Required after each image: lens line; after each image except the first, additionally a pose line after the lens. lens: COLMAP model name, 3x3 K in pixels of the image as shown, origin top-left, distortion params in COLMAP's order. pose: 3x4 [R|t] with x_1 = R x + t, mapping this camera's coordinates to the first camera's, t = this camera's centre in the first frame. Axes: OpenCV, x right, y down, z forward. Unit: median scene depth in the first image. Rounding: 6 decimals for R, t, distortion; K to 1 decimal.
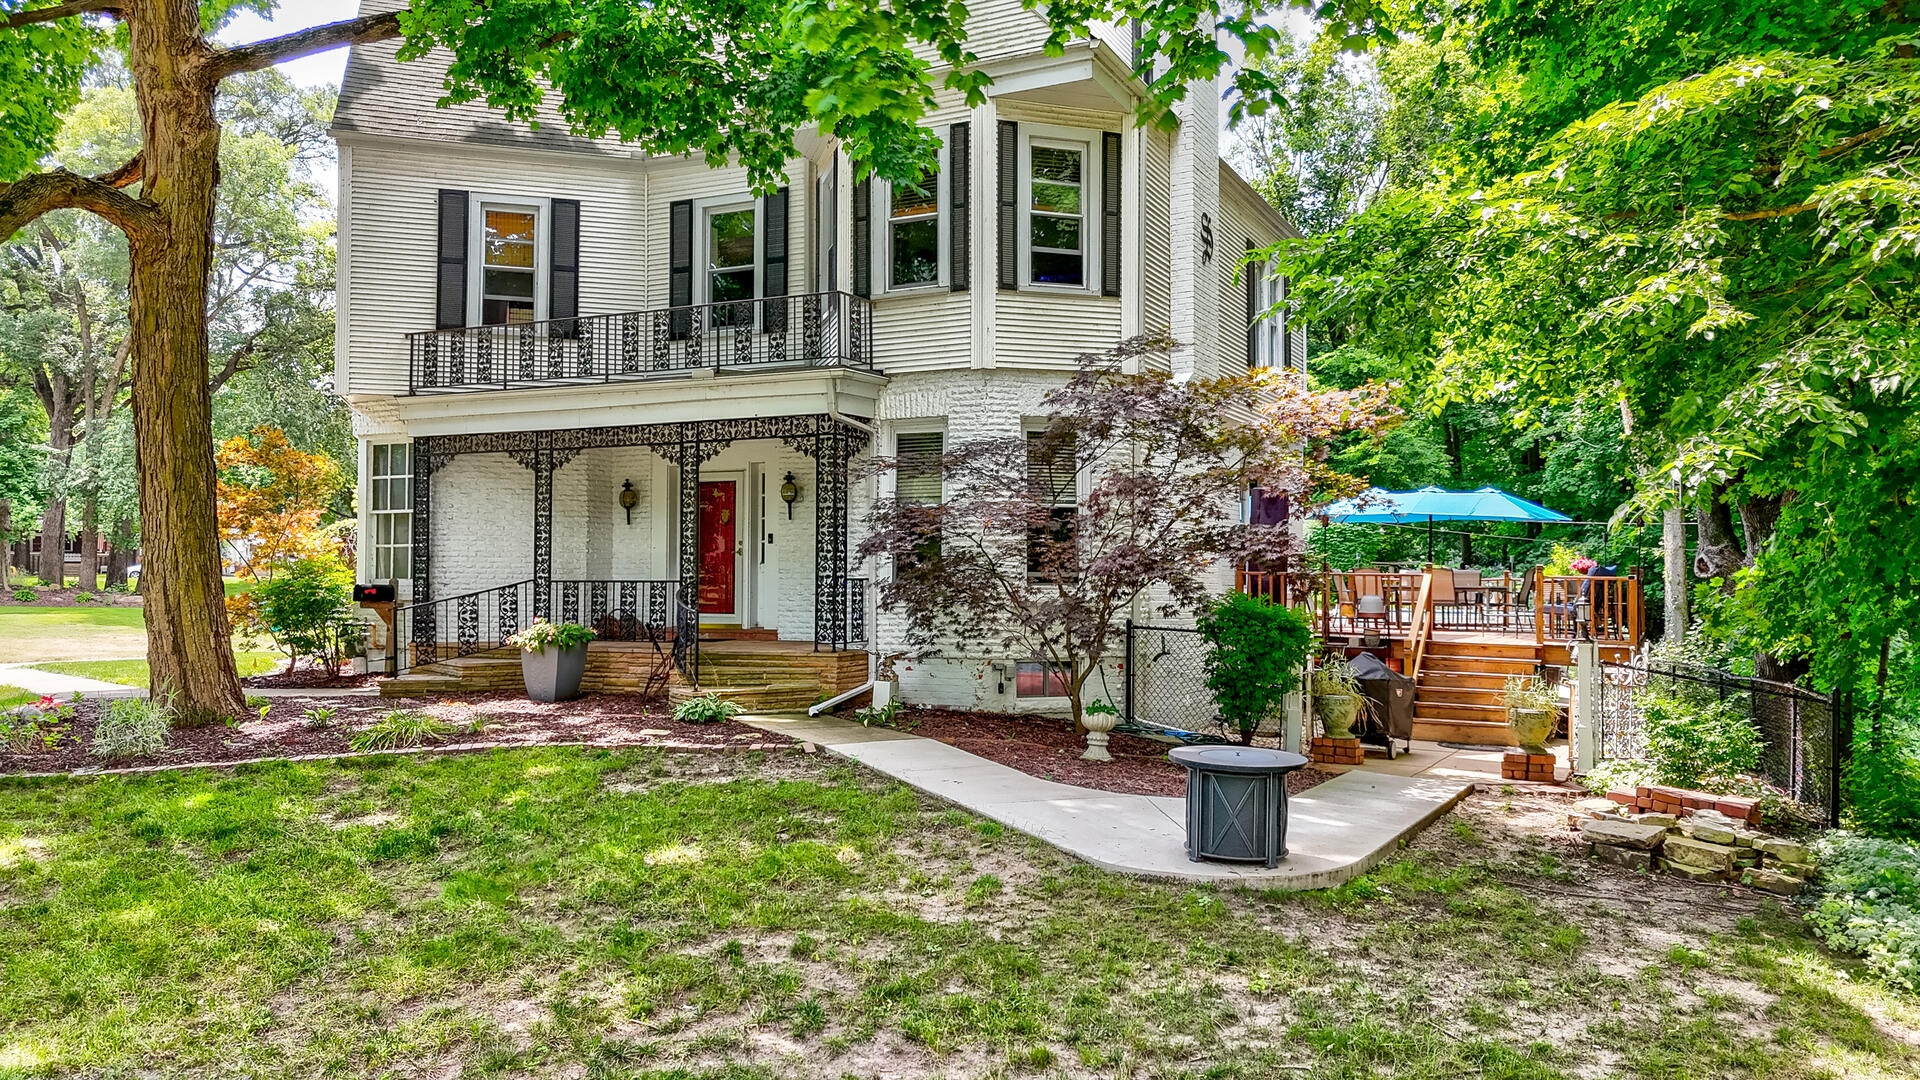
lens RADIAL K [[1407.3, 0, 959.8], [0, 1407.3, 533.0], [0, 0, 1]] dist [0.097434, -0.073055]
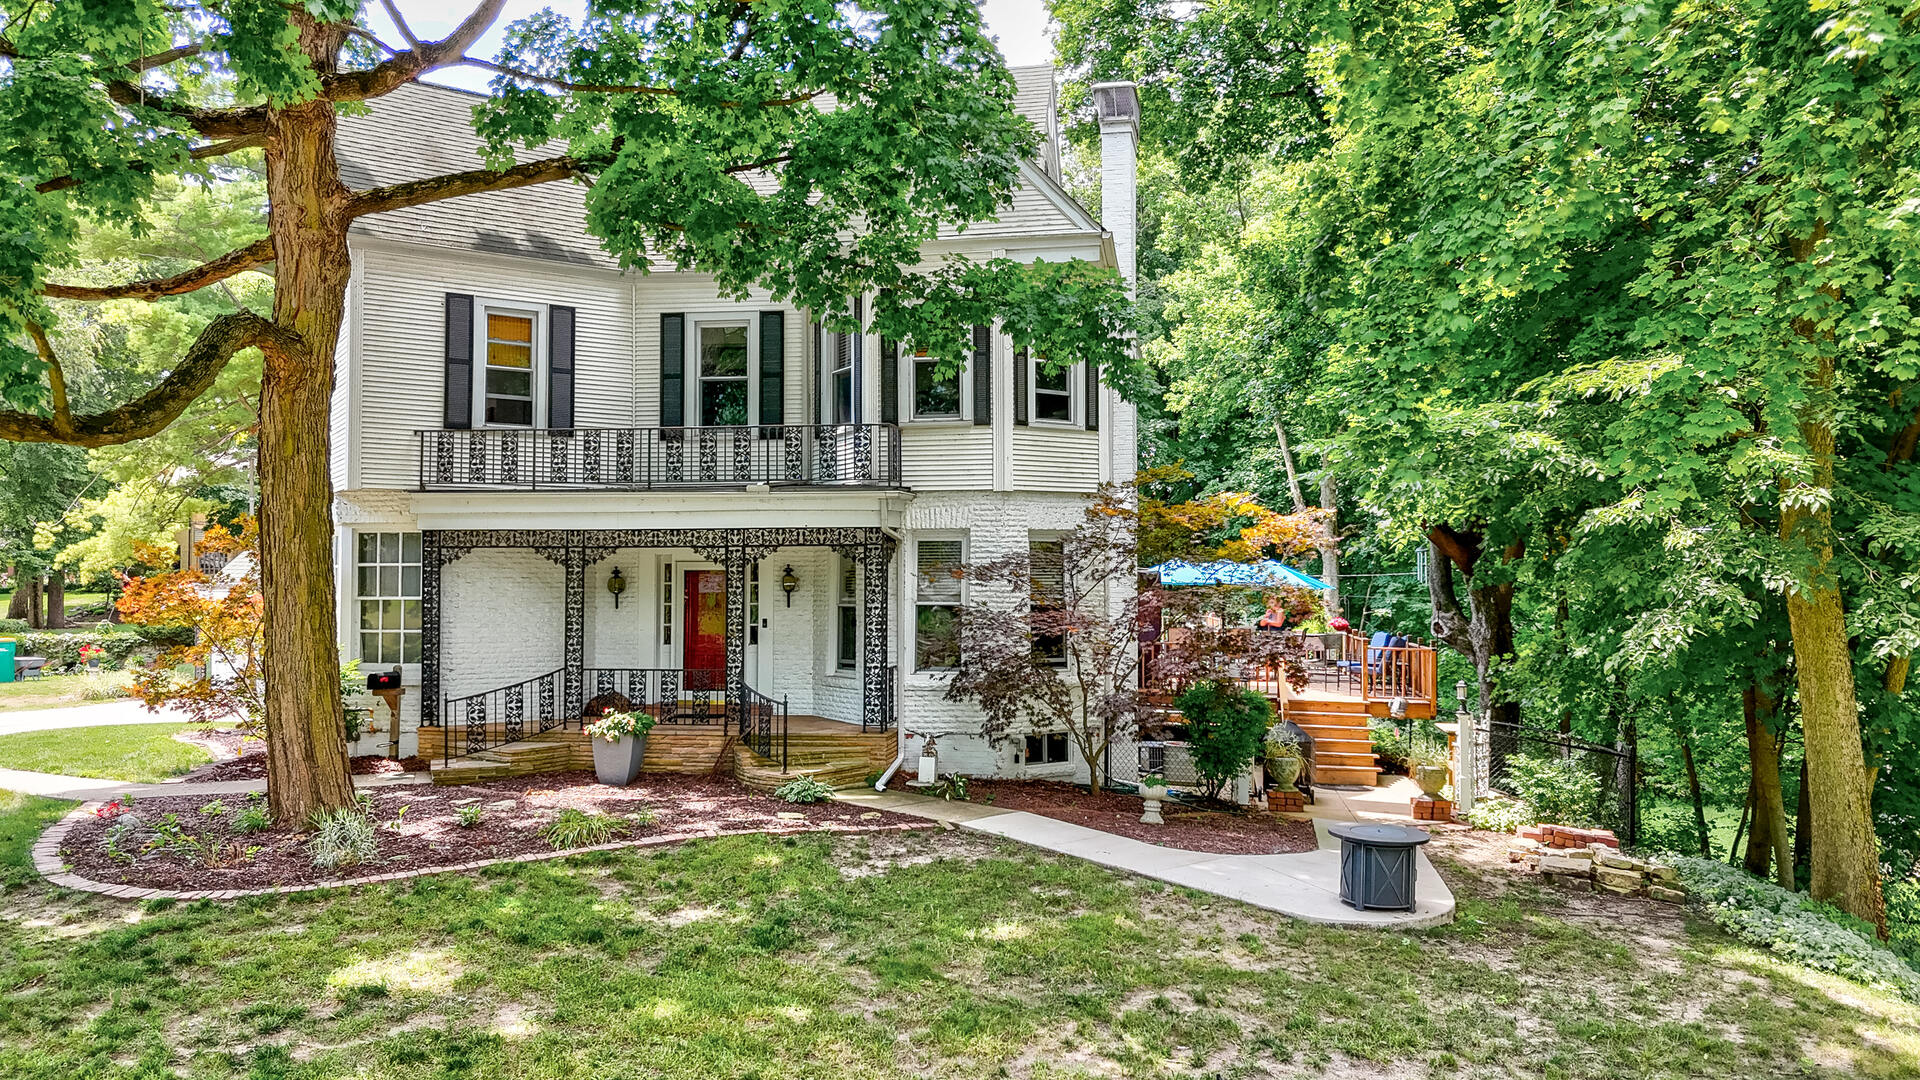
lens RADIAL K [[1407.3, 0, 959.8], [0, 1407.3, 533.0], [0, 0, 1]] dist [0.097434, -0.073055]
pose [[0.957210, 0.009006, 0.289254, -0.328532], [-0.008884, 0.999959, -0.001733, -0.070952], [-0.289258, -0.000911, 0.957251, -0.120983]]
